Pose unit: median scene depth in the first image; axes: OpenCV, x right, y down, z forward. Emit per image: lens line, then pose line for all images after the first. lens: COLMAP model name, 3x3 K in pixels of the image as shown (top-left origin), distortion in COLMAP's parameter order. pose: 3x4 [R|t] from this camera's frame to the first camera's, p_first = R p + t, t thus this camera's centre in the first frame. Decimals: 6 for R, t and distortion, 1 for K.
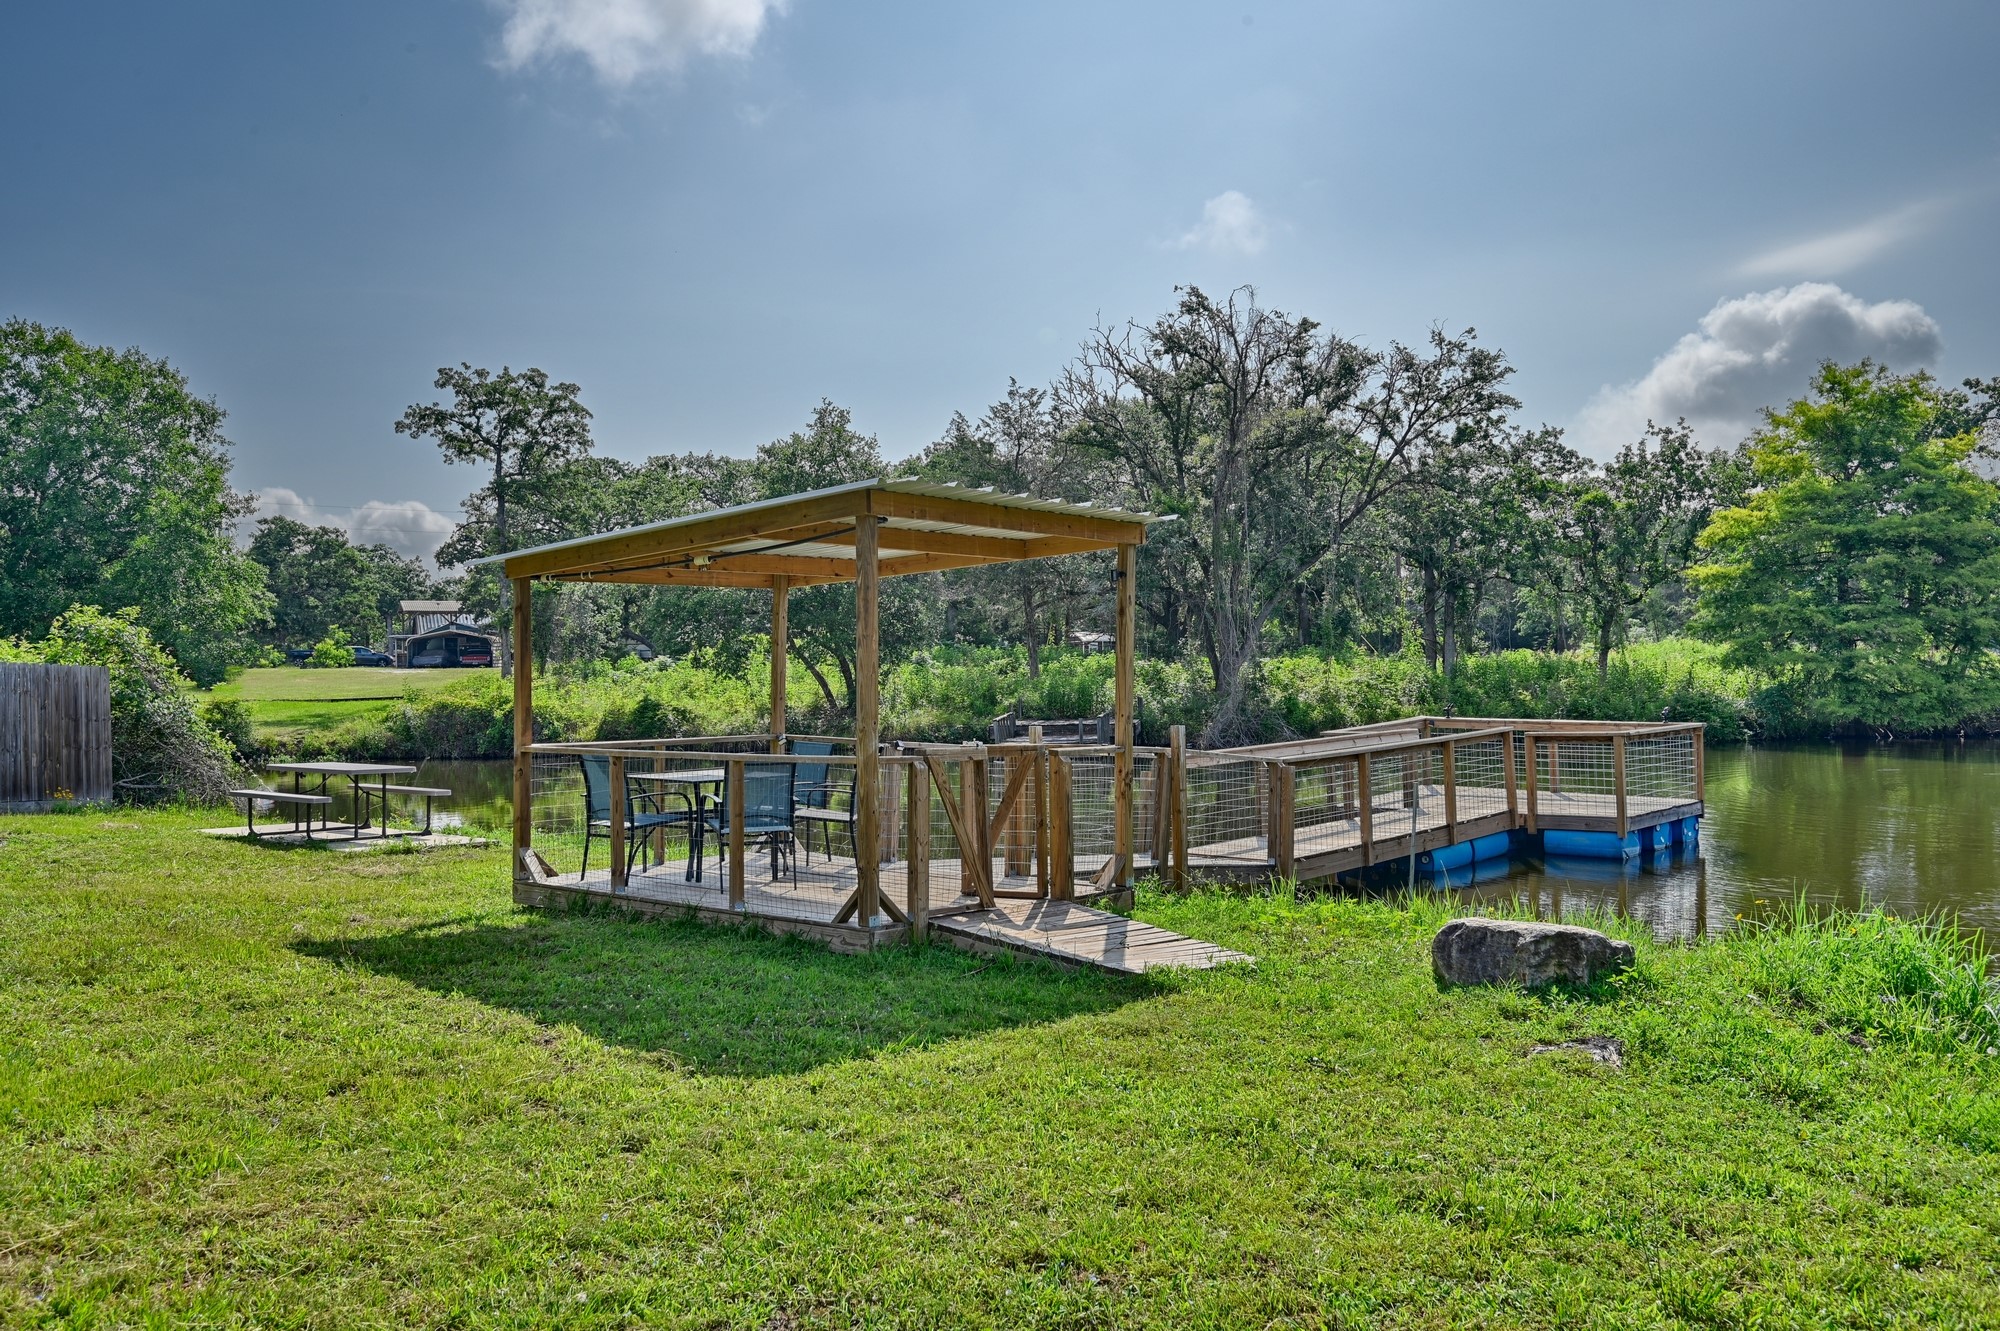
lens RADIAL K [[1473.8, 0, 1000.0], [0, 1473.8, 665.5], [0, 0, 1]] dist [-0.014702, -0.002222]
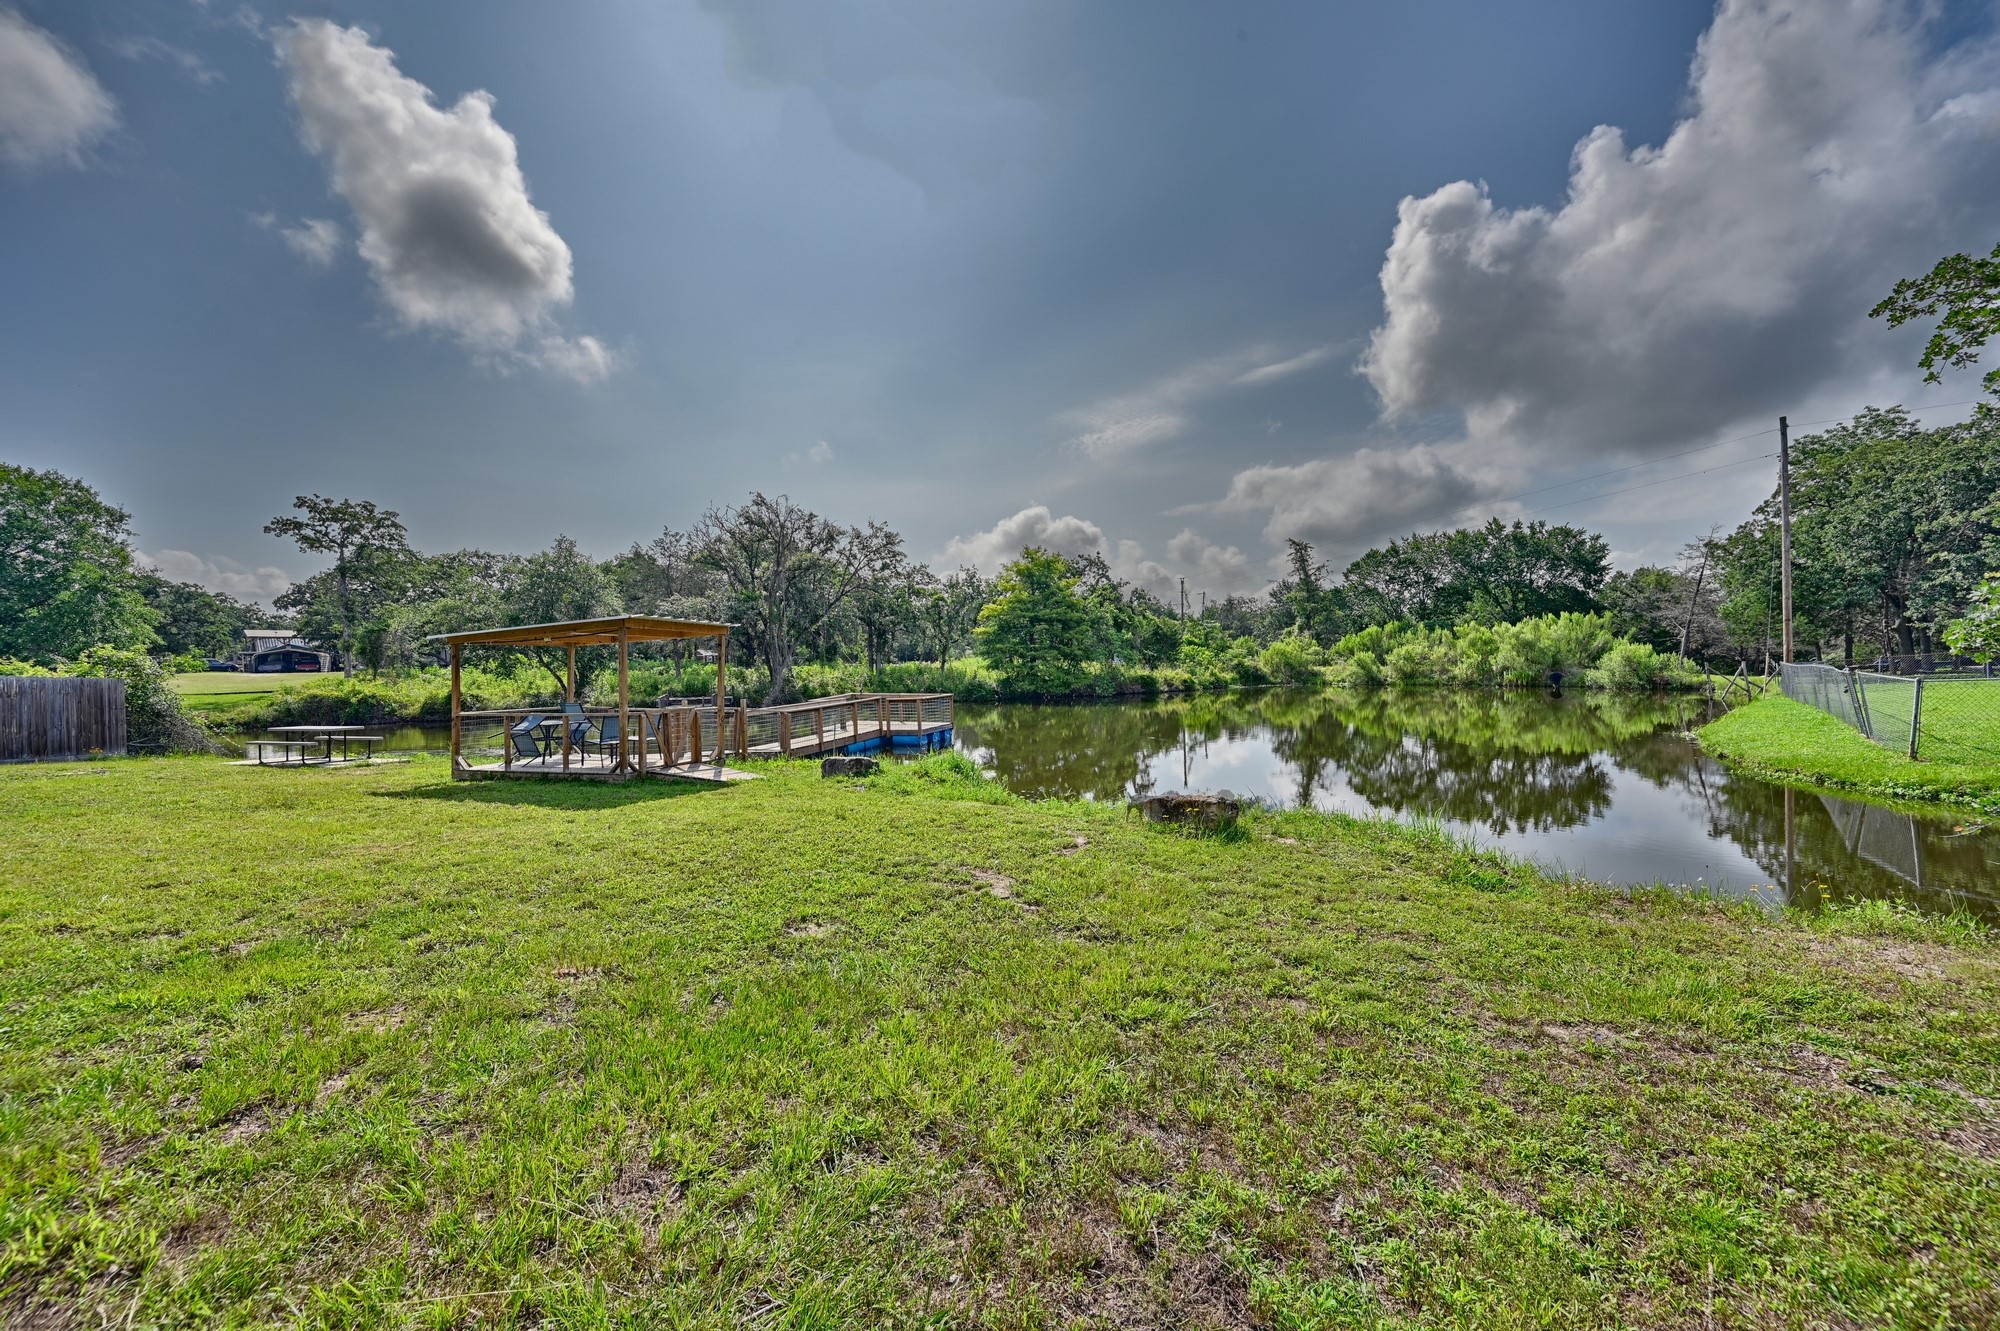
lens RADIAL K [[781.6, 0, 1000.0], [0, 781.6, 665.5], [0, 0, 1]] dist [-0.000981, -0.000456]
pose [[0.913521, -0.003498, 0.406776, -0.010354], [0.003284, 0.999994, 0.001224, -0.007096], [-0.406777, 0.000217, 0.913527, -0.171756]]
